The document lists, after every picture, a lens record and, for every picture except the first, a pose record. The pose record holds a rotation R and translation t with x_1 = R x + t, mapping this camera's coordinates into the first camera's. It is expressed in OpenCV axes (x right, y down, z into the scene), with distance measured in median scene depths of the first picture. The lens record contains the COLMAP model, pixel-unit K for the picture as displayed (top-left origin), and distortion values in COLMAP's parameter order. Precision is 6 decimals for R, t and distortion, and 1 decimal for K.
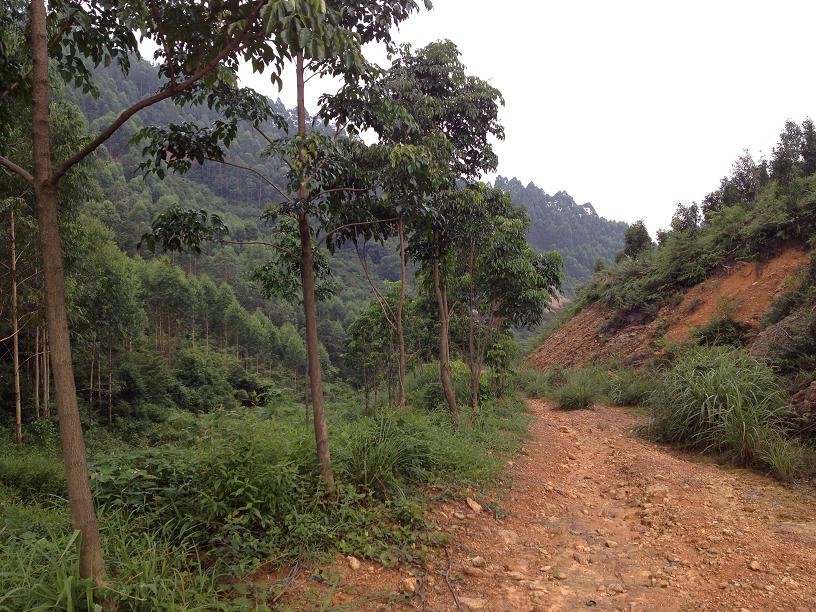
lens RADIAL K [[757.9, 0, 411.5], [0, 757.9, 312.6], [0, 0, 1]] dist [0.169612, -0.409774]
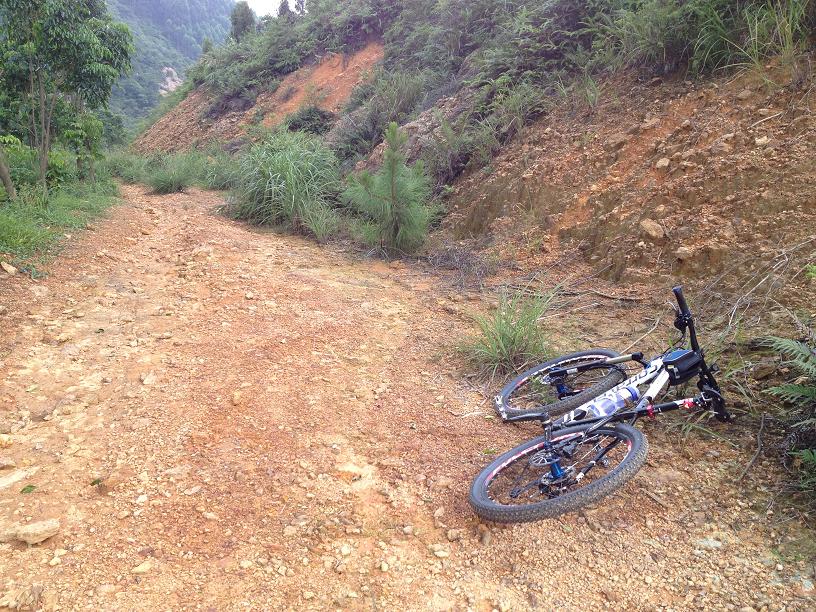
lens RADIAL K [[757.9, 0, 411.5], [0, 757.9, 312.6], [0, 0, 1]] dist [0.169612, -0.409774]
pose [[0.890165, -0.081887, 0.448220, 0.022437], [-0.040204, 0.965765, 0.256284, 0.004069], [-0.453861, -0.246155, 0.856398, -0.040989]]
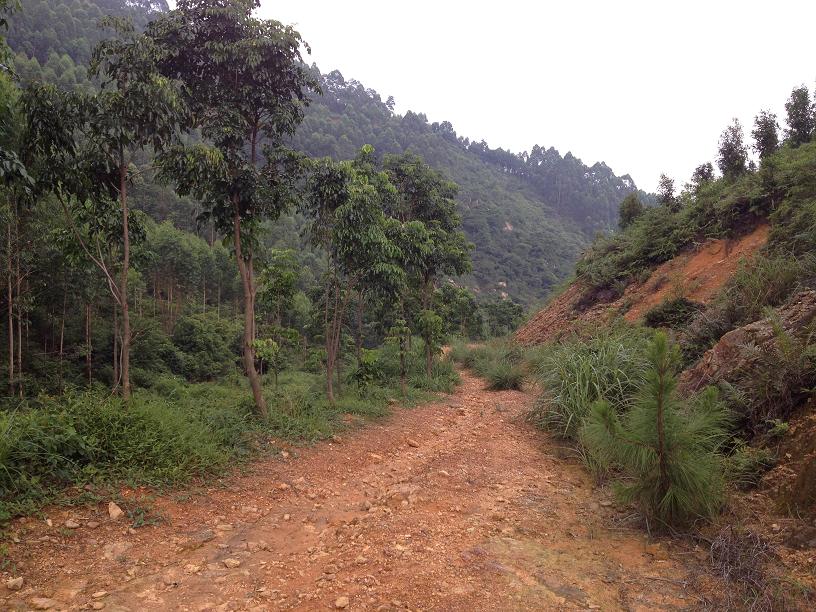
lens RADIAL K [[763.9, 0, 416.8], [0, 763.9, 300.7], [0, 0, 1]] dist [0.162943, -0.368145]
pose [[0.998630, 0.025770, -0.045548, 0.107845], [-0.024697, 0.999408, 0.023964, -0.003374], [0.046139, -0.022806, 0.998675, 0.033606]]
